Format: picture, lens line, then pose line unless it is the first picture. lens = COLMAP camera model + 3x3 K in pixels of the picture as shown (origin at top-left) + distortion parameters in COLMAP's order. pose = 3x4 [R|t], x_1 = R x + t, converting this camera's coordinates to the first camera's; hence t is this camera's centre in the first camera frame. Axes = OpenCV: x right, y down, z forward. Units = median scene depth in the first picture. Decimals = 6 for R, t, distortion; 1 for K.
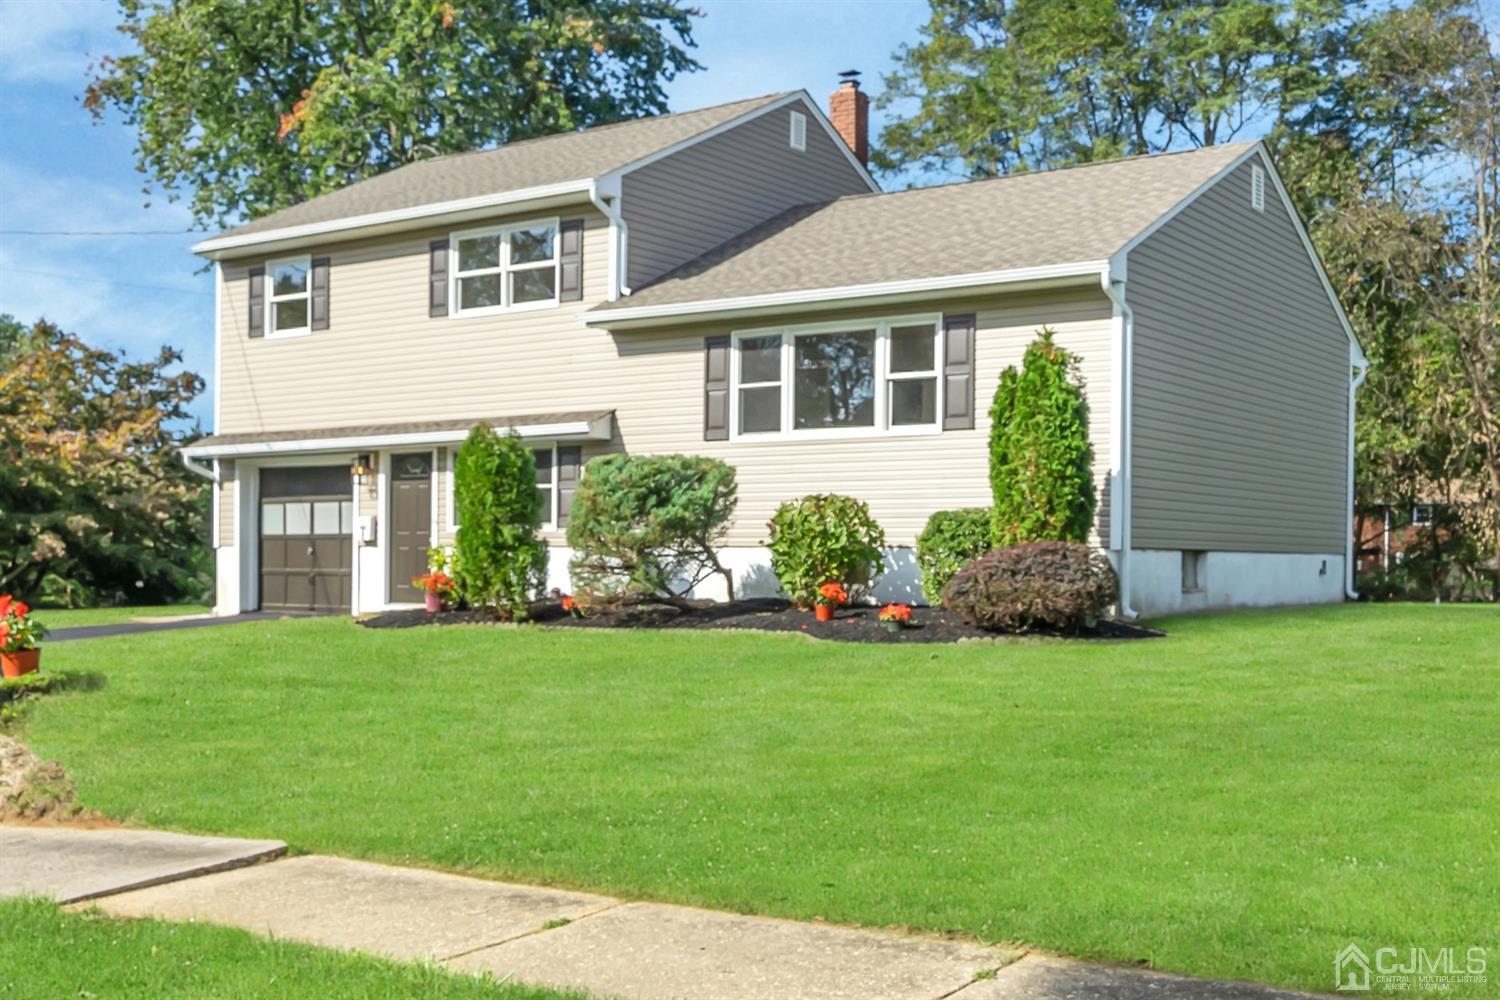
lens RADIAL K [[1683.8, 0, 727.3], [0, 1683.8, 561.6], [0, 0, 1]] dist [-0.006056, 0.003784]
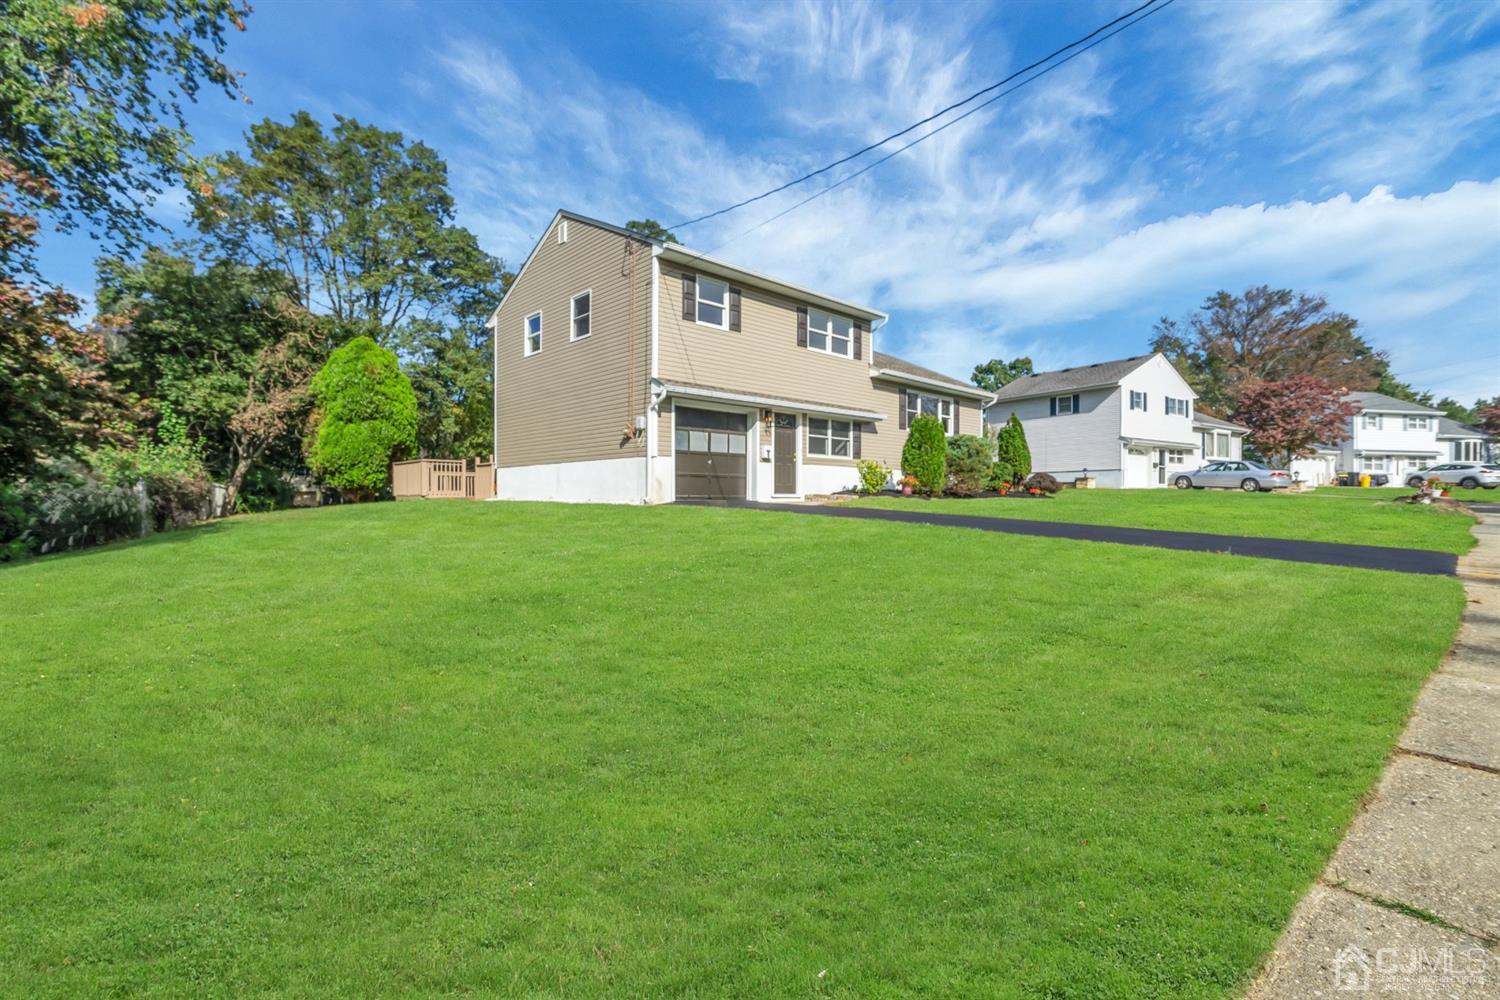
lens RADIAL K [[676.6, 0, 749.3], [0, 676.6, 497.1], [0, 0, 1]] dist [-0.005121, 0.000536]
pose [[0.195836, -0.001990, 0.980635, -0.926381], [-0.001324, 0.999996, 0.002293, 0.027140], [-0.980636, -0.001748, 0.195833, 0.872332]]
